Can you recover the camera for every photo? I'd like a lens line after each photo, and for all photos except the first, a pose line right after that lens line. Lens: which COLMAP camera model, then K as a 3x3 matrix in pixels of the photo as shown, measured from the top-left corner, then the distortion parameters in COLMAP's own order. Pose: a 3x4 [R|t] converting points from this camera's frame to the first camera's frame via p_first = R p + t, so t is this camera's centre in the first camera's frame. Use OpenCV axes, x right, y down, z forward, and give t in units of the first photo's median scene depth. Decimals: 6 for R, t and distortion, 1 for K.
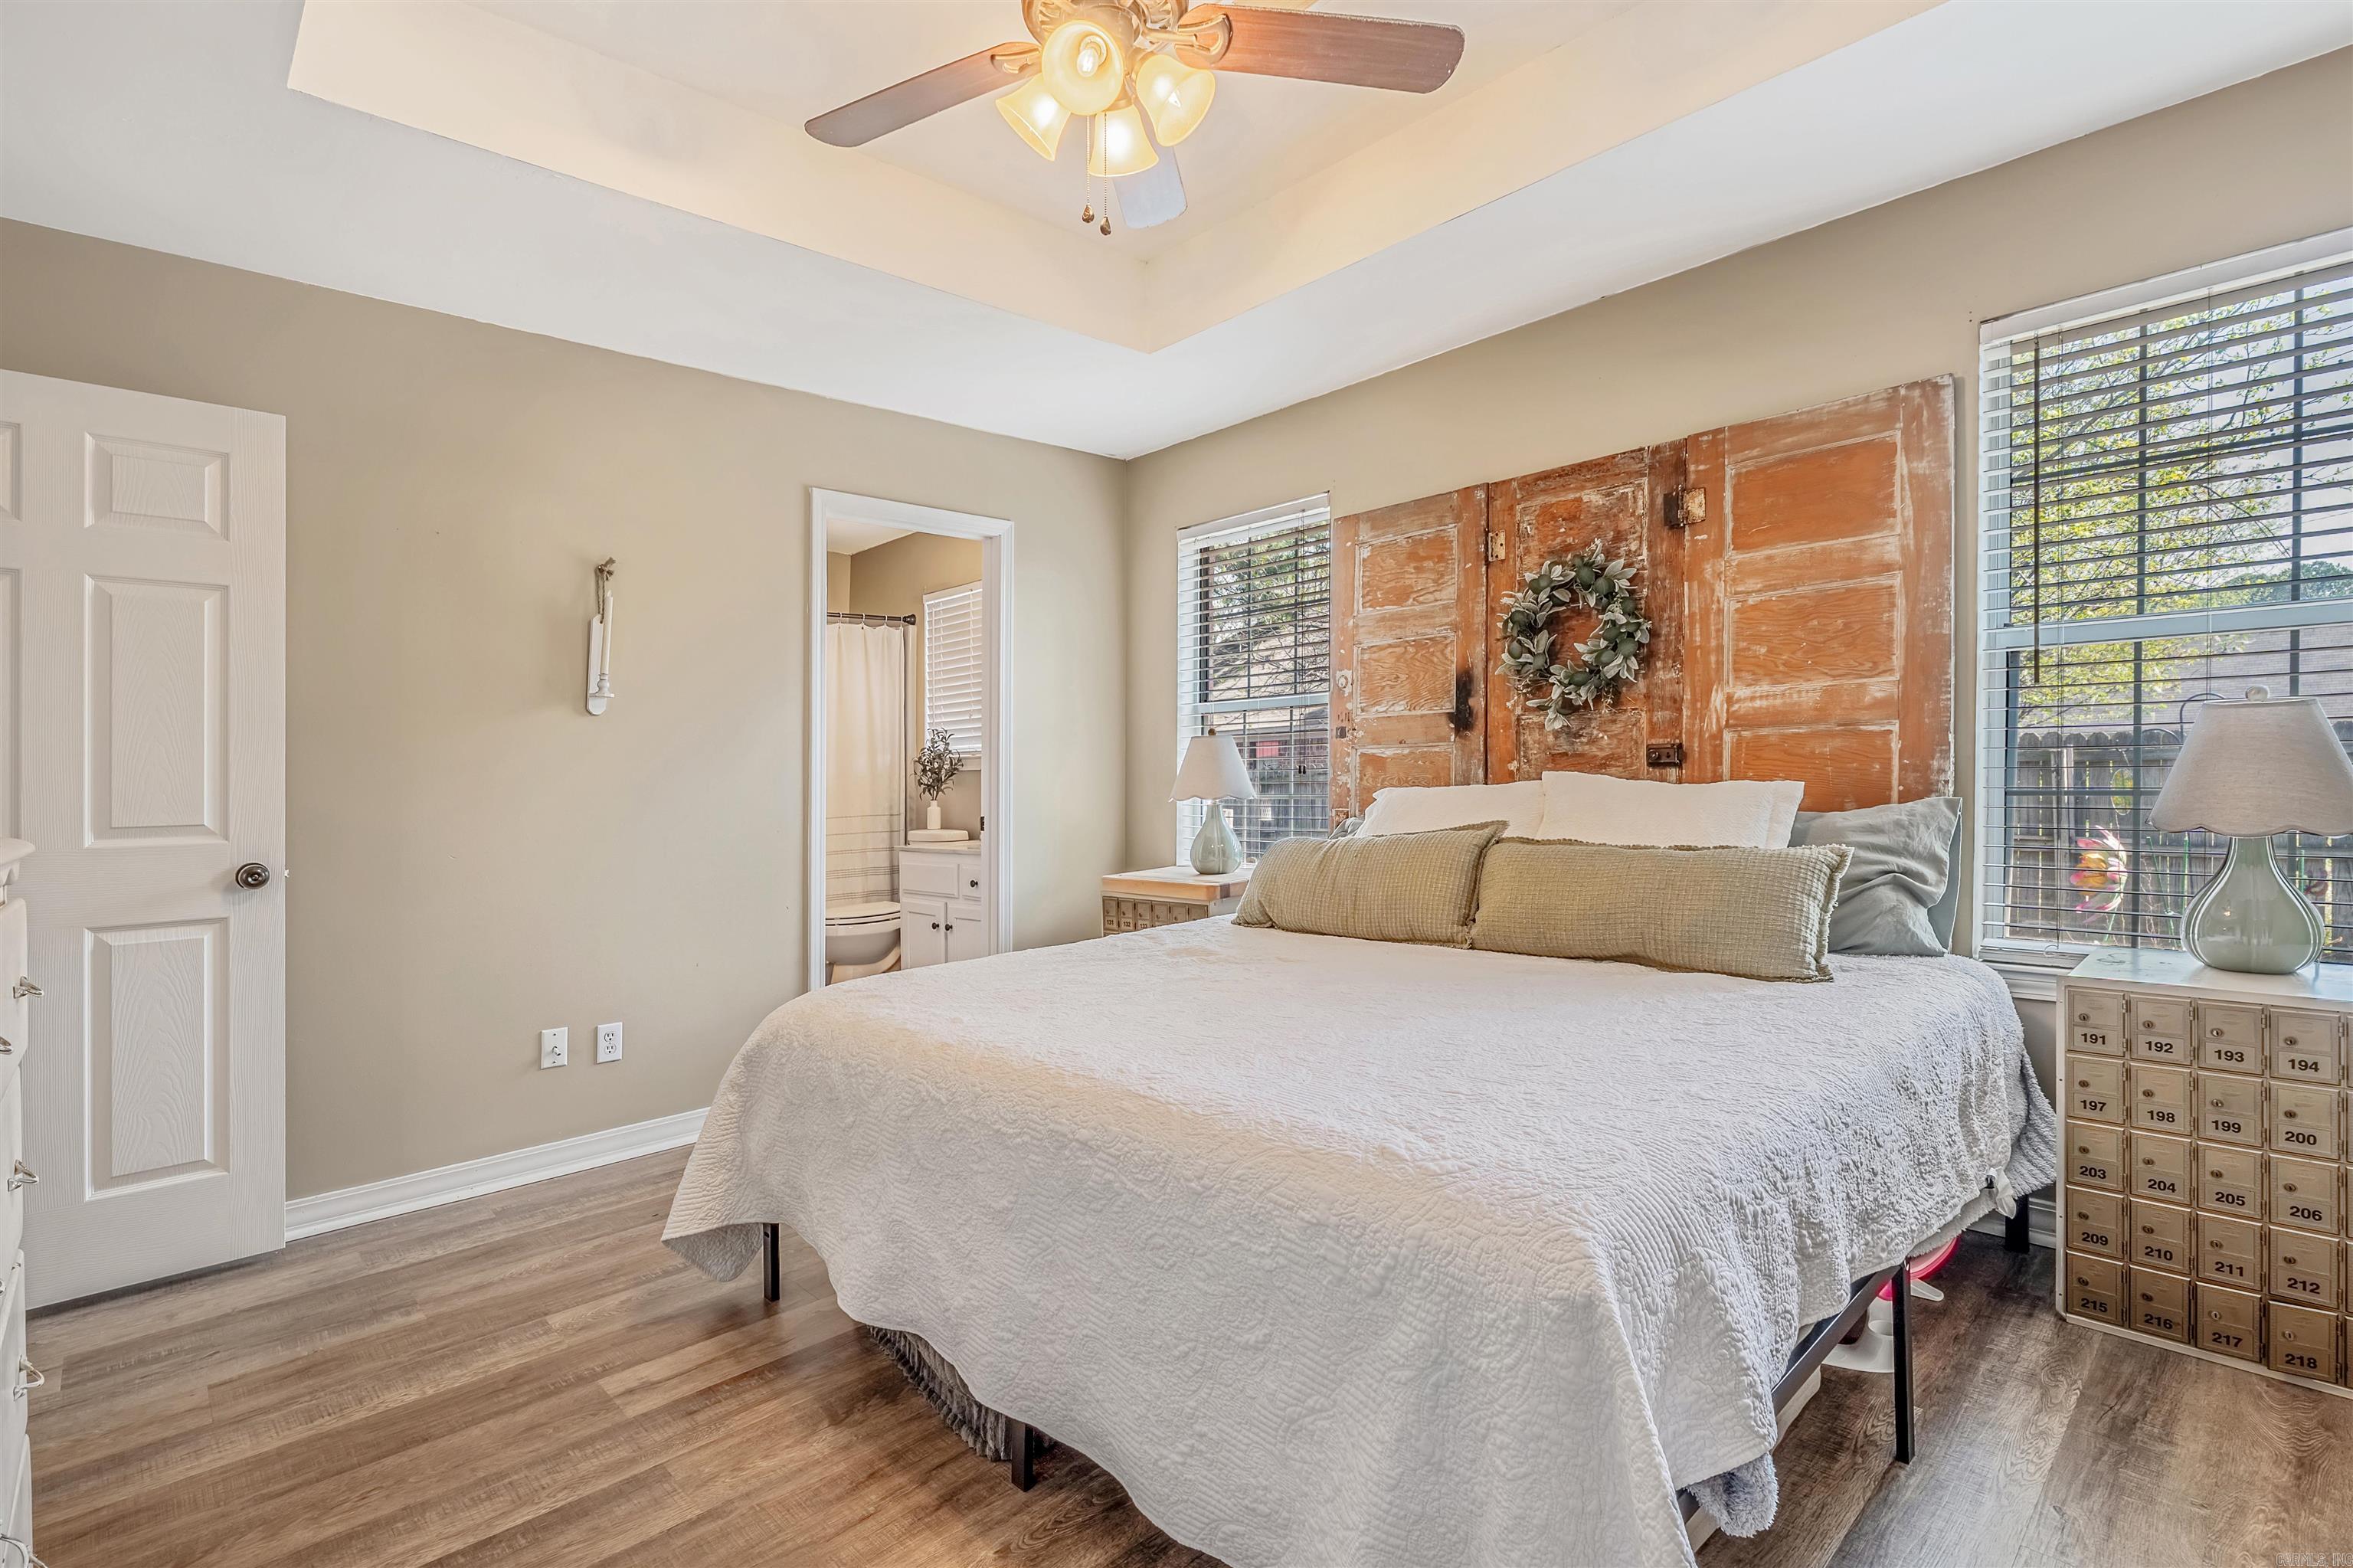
lens RADIAL K [[1138.3, 0, 1155.1], [0, 1138.3, 751.6], [0, 0, 1]] dist [0.012063, 0.000309]
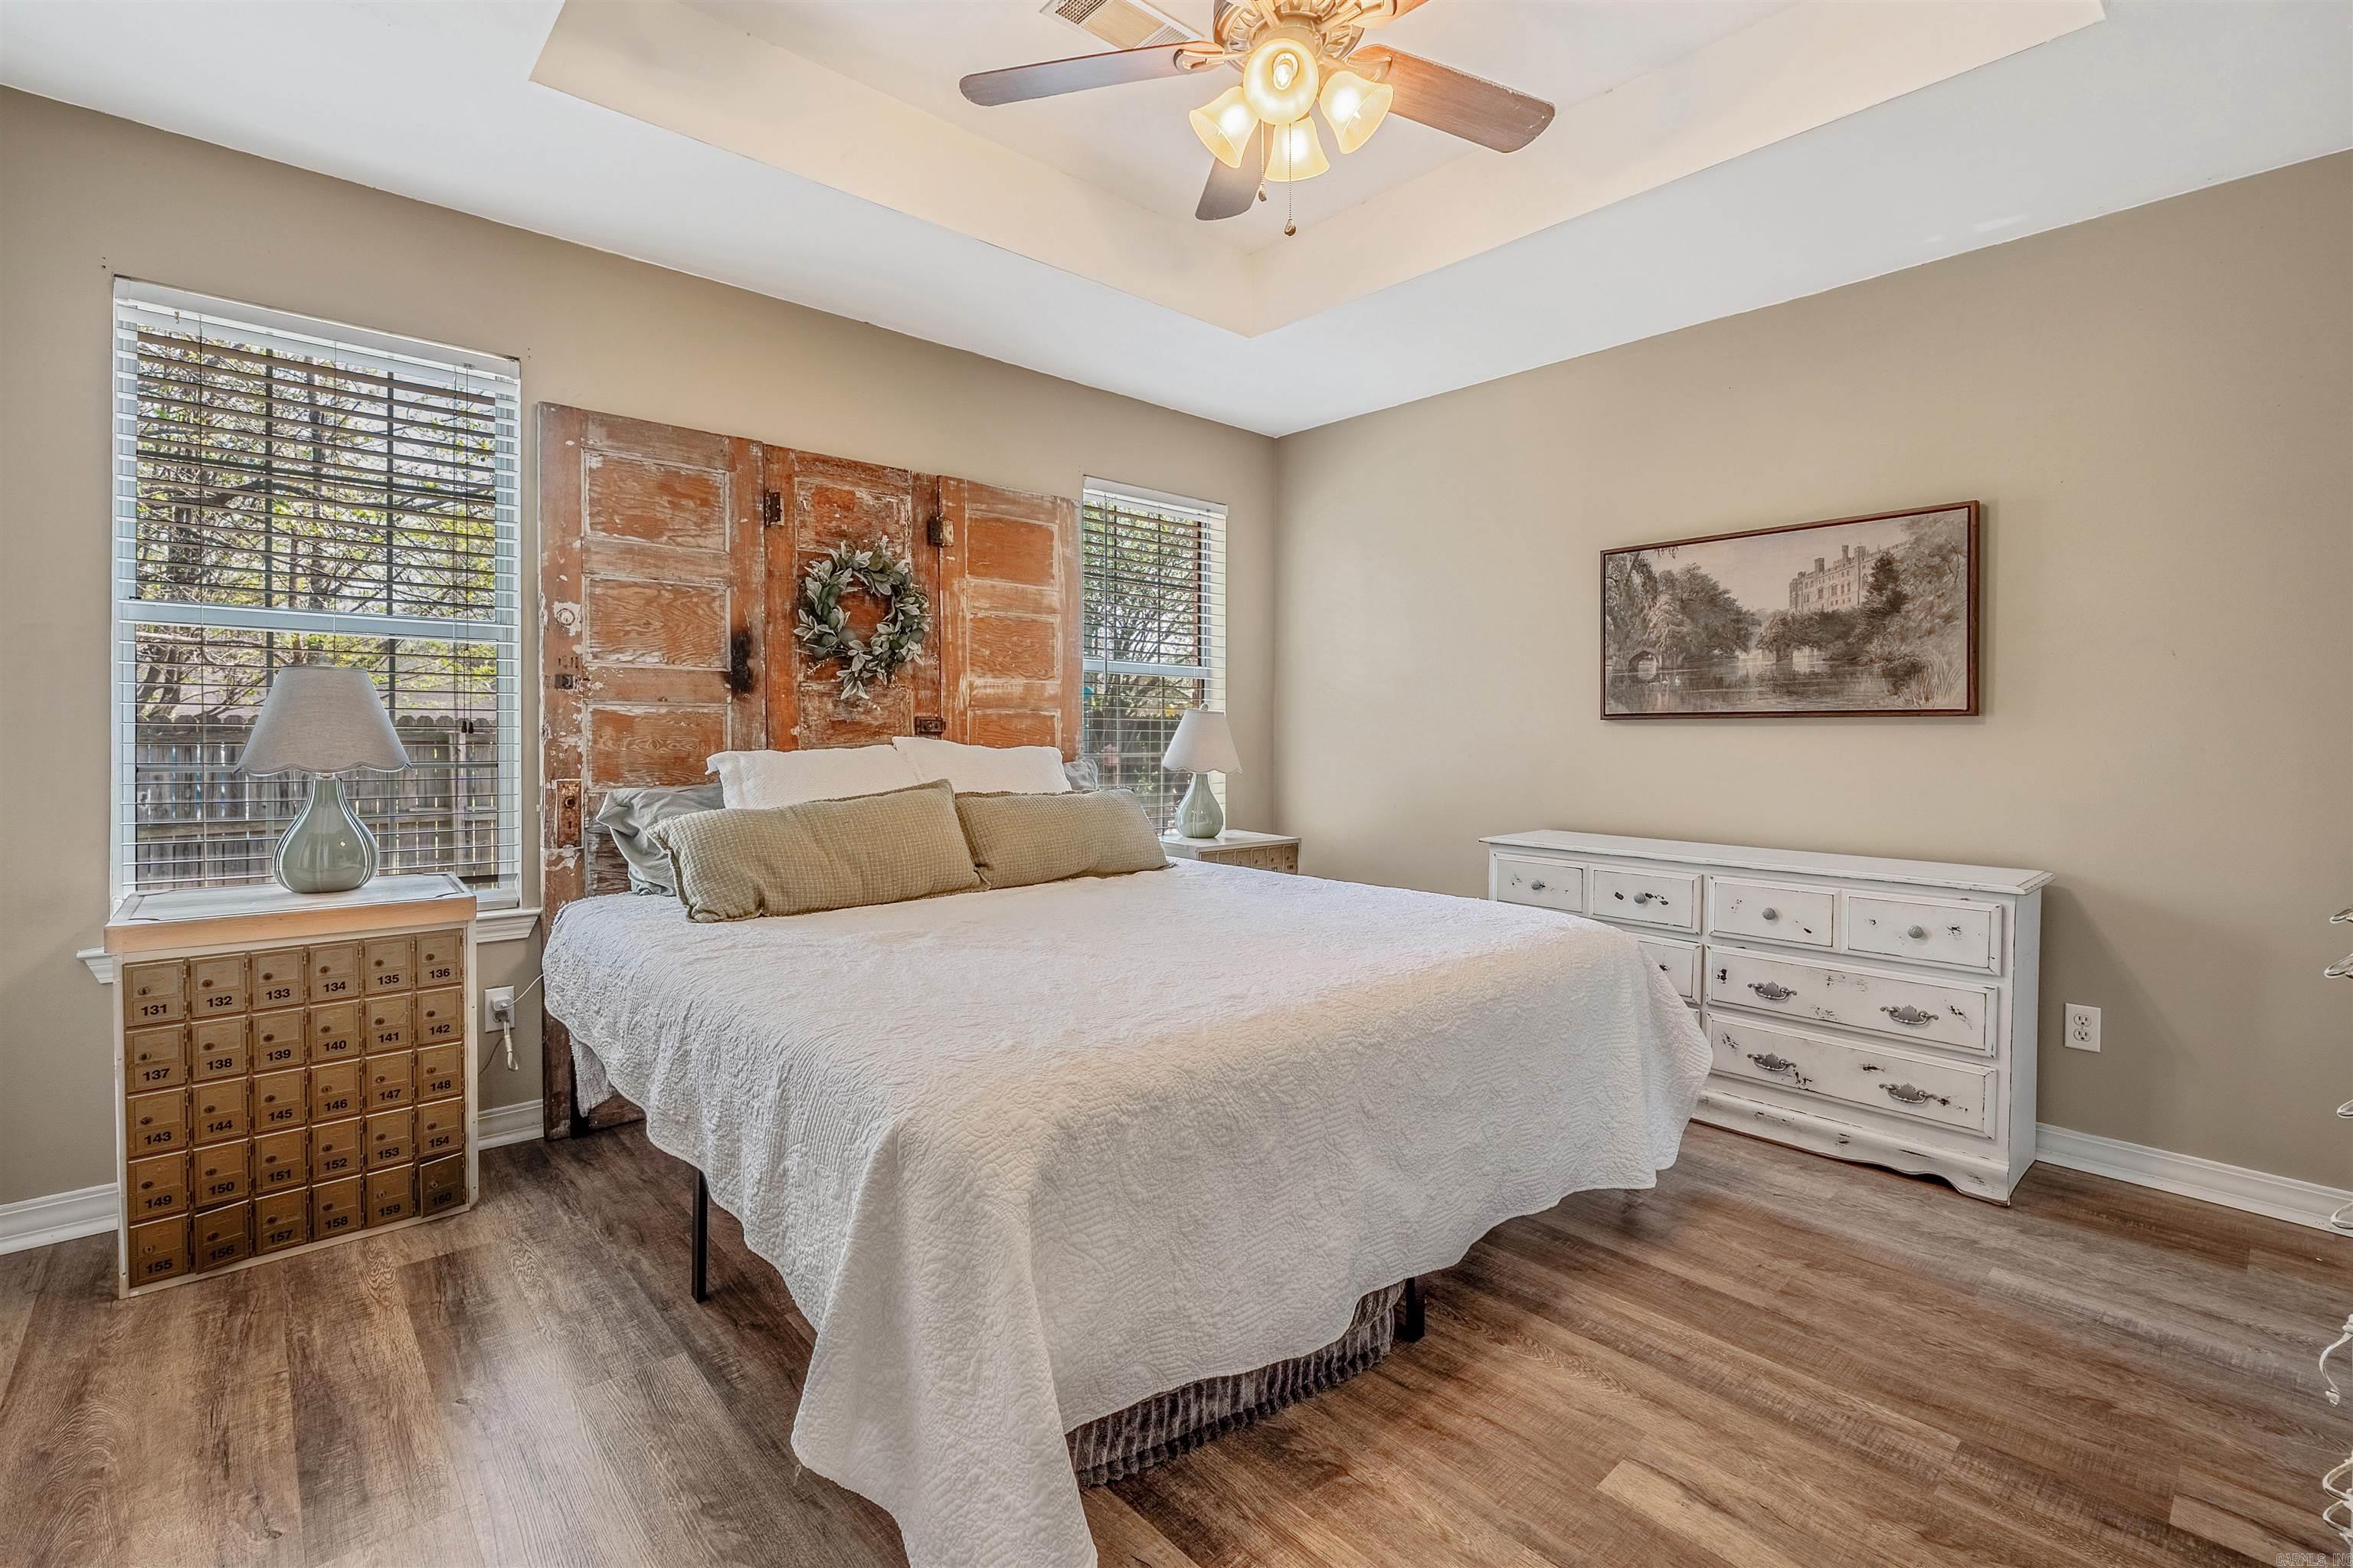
lens RADIAL K [[1020.0, 0, 1172.8], [0, 1020.0, 764.5], [0, 0, 1]] dist [-0.005420, -0.001654]
pose [[0.018686, -0.004707, 0.999814, -0.601030], [-0.023696, 0.999706, 0.005149, 0.030203], [-0.999545, -0.023788, 0.018569, 0.646156]]
